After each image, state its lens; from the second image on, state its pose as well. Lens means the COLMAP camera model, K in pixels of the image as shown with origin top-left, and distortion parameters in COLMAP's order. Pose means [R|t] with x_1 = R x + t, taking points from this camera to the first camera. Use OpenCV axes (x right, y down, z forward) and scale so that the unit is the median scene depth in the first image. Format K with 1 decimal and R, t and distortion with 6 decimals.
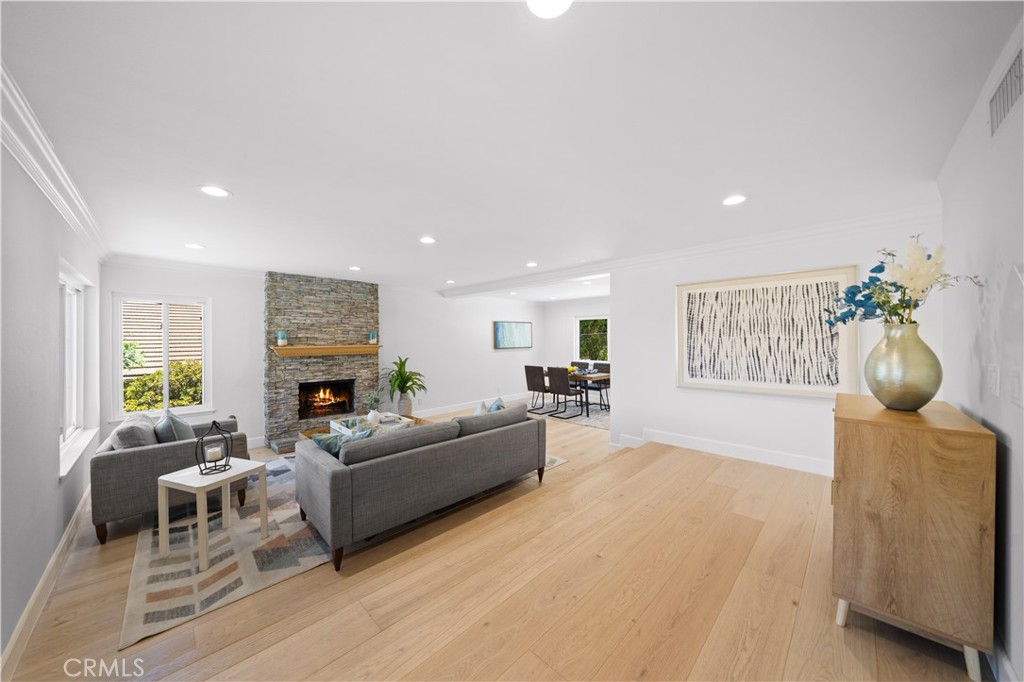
lens RADIAL K [[349.6, 0, 512.8], [0, 349.6, 340.3], [0, 0, 1]] dist [-0.006275, -0.000040]
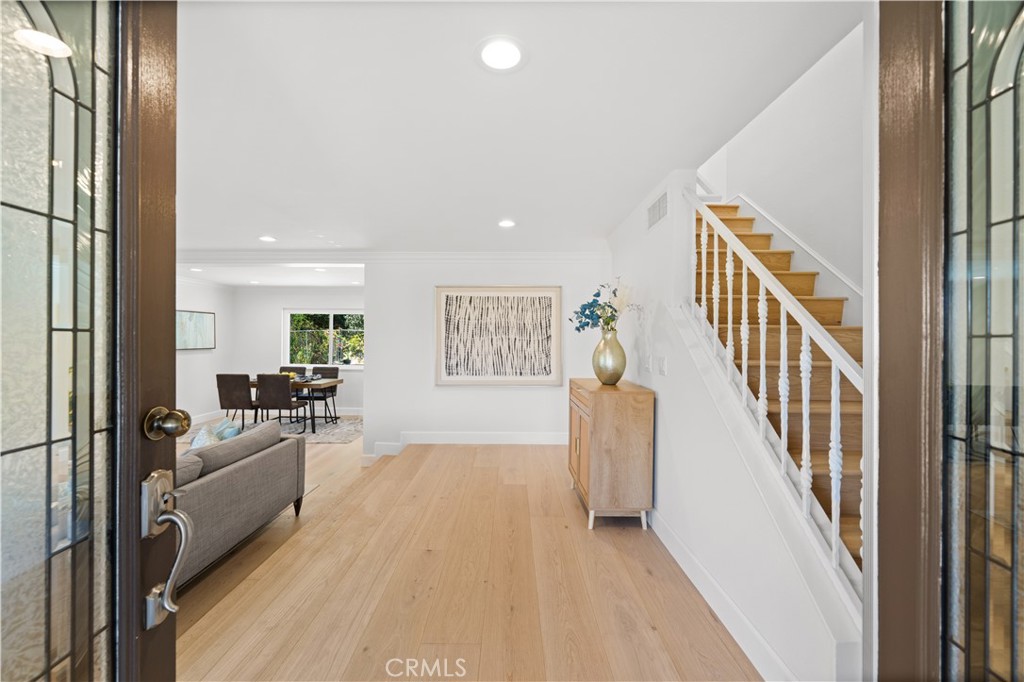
lens RADIAL K [[412.8, 0, 510.5], [0, 412.8, 340.2], [0, 0, 1]] dist [0.002638, -0.000108]
pose [[0.710844, 0.008165, 0.703303, -0.259316], [-0.008188, 0.999961, -0.003333, 0.002972], [-0.703302, -0.003389, 0.710883, -0.015381]]
